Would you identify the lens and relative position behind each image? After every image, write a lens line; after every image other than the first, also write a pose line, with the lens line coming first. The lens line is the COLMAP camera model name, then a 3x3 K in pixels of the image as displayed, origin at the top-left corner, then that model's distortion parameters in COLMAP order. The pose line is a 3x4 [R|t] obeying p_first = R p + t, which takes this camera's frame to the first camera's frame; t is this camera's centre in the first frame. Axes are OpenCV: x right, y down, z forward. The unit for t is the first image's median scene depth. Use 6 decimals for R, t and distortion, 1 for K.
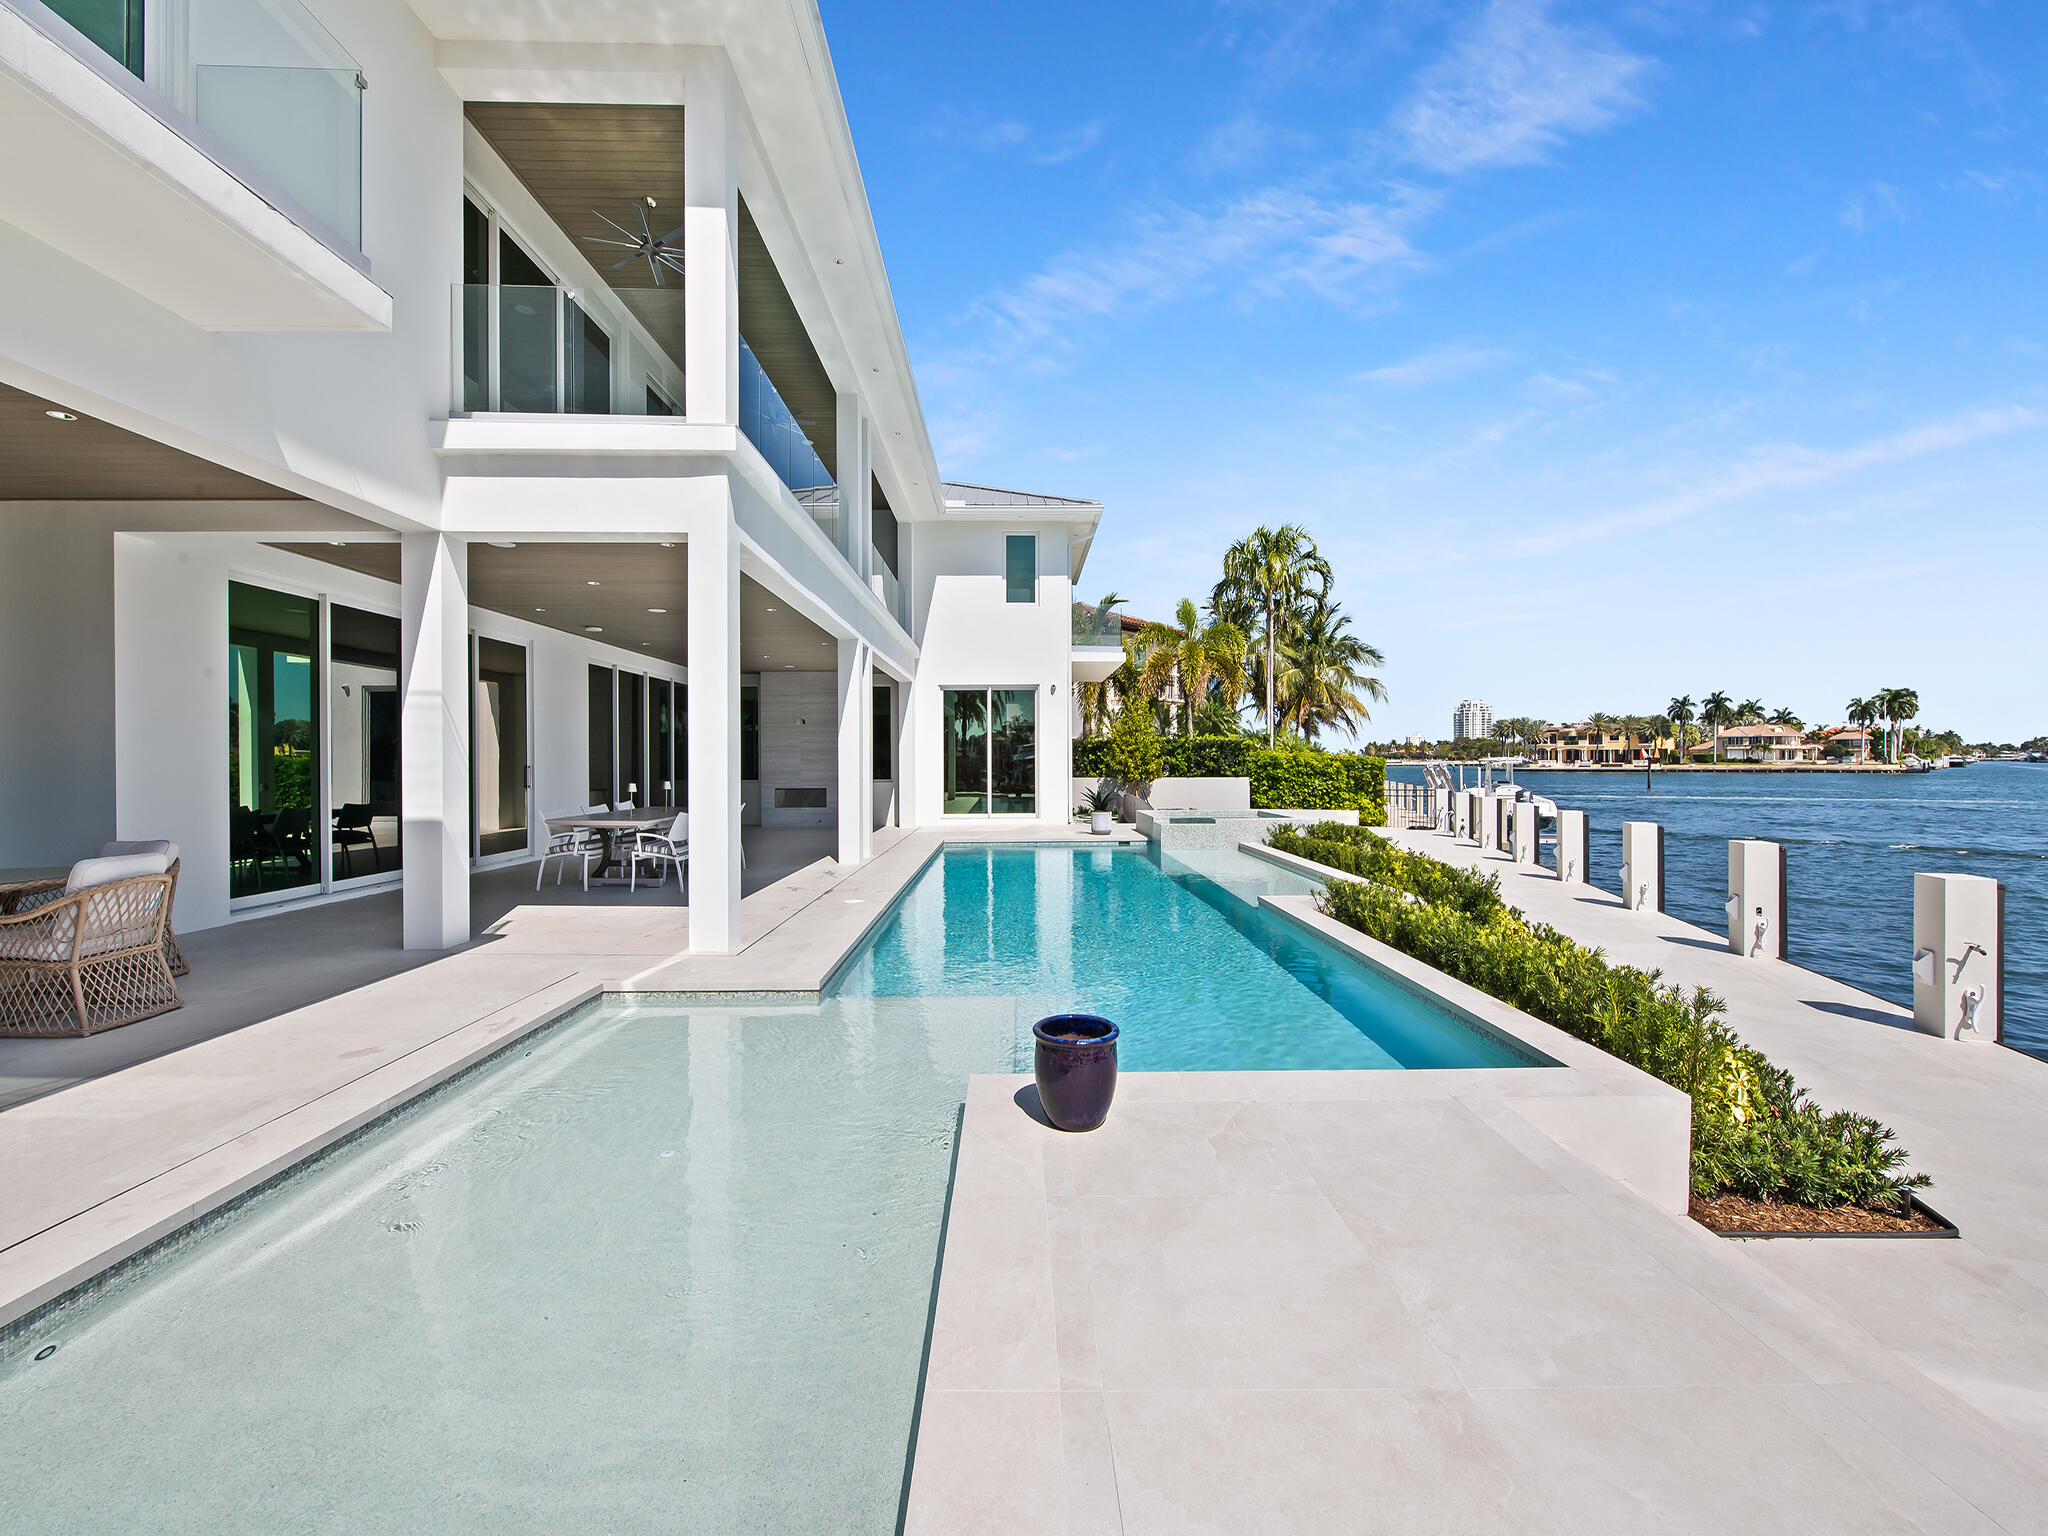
lens RADIAL K [[819.5, 0, 1027.3], [0, 819.5, 775.6], [0, 0, 1]] dist [-0.000121, 0.000732]
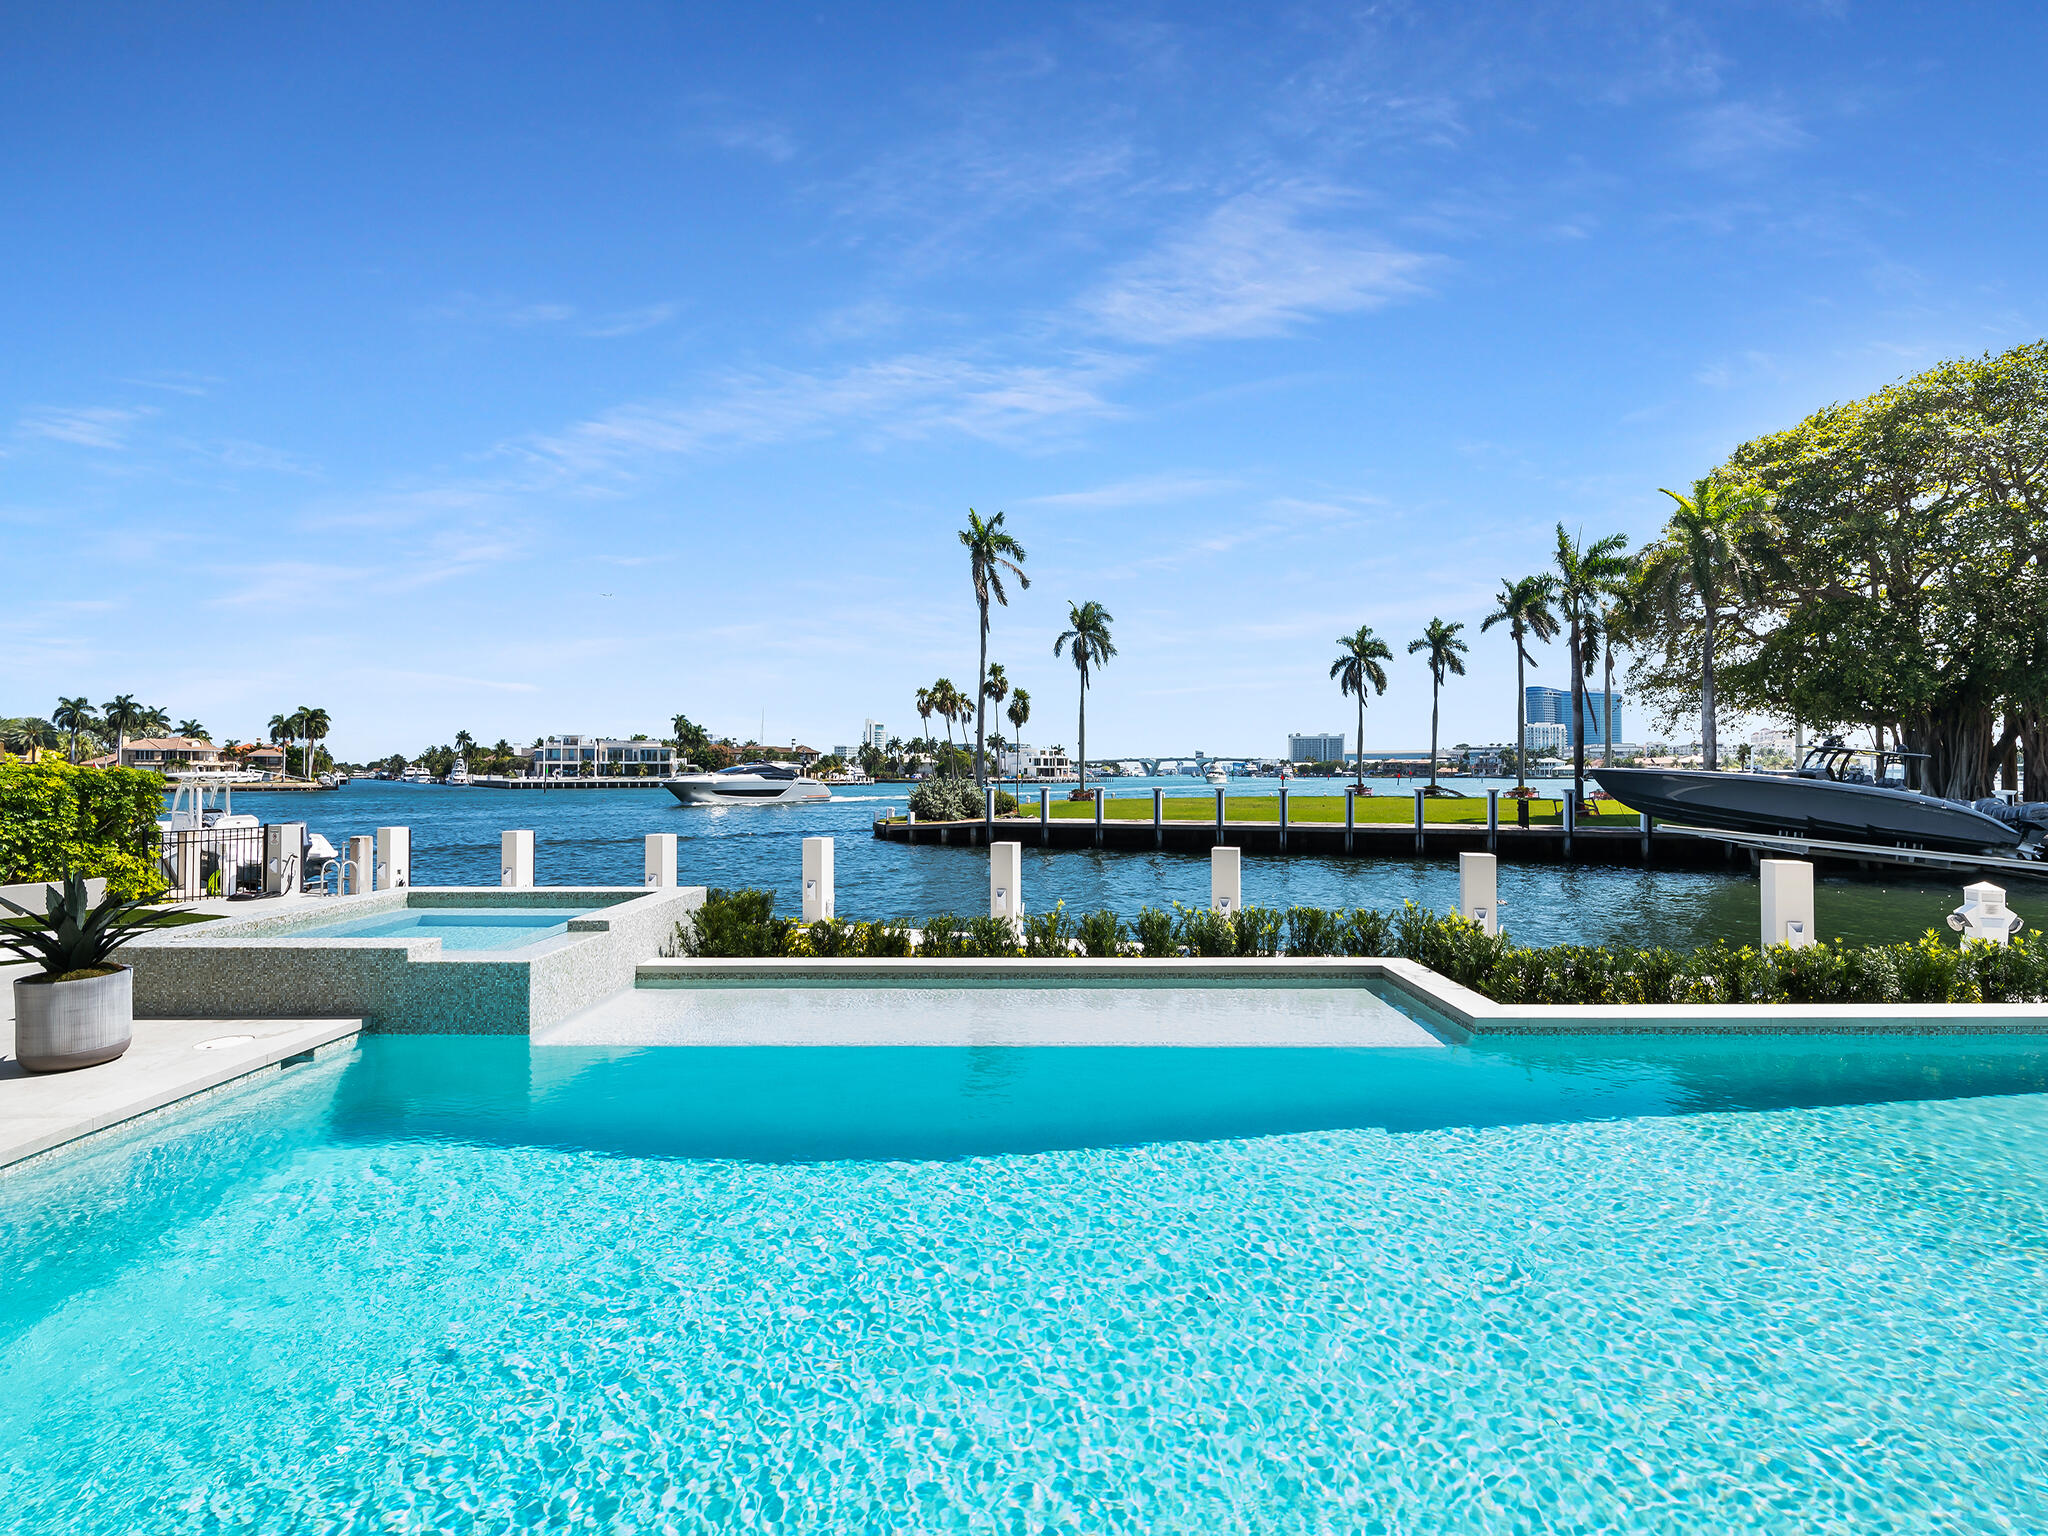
lens RADIAL K [[875.9, 0, 1030.5], [0, 875.9, 777.8], [0, 0, 1]] dist [0.003294, -0.002306]
pose [[0.031291, 0.000840, 0.999510, -0.020476], [0.018273, 0.999832, -0.001412, -0.001243], [-0.999343, 0.018308, 0.031270, 0.084437]]
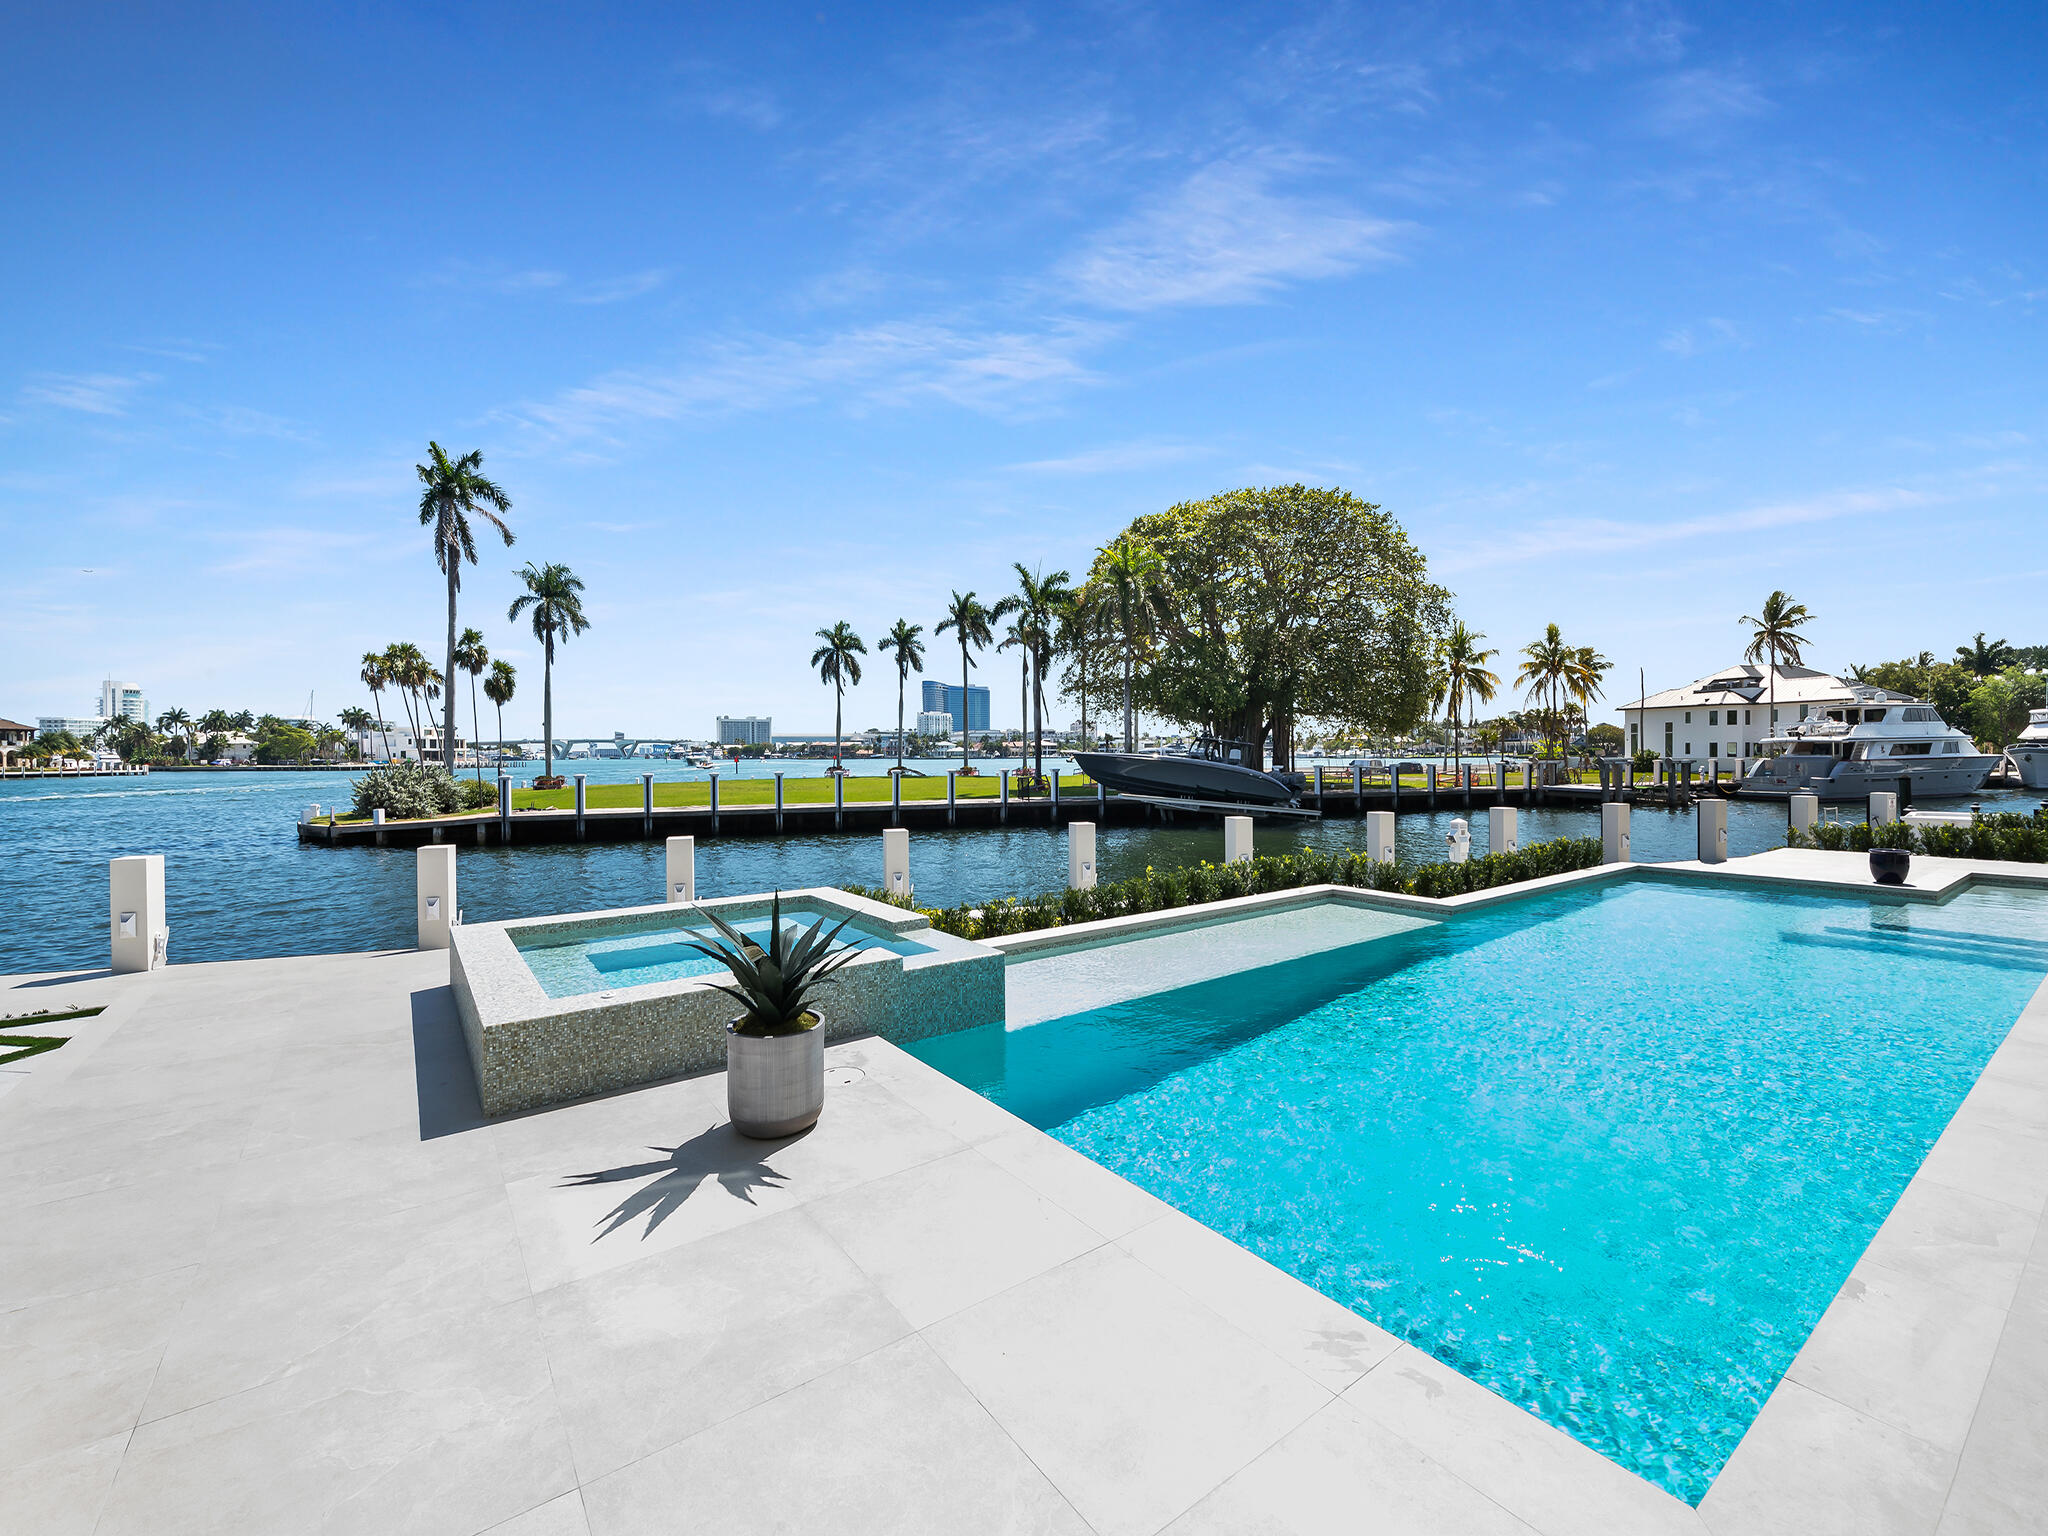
lens RADIAL K [[855.1, 0, 1032.0], [0, 855.1, 768.3], [0, 0, 1]] dist [0.004022, -0.002833]
pose [[-0.576762, -0.005146, 0.816896, -0.016505], [0.023418, 0.999465, 0.022830, -0.003323], [-0.816577, 0.032298, -0.576333, 0.130045]]
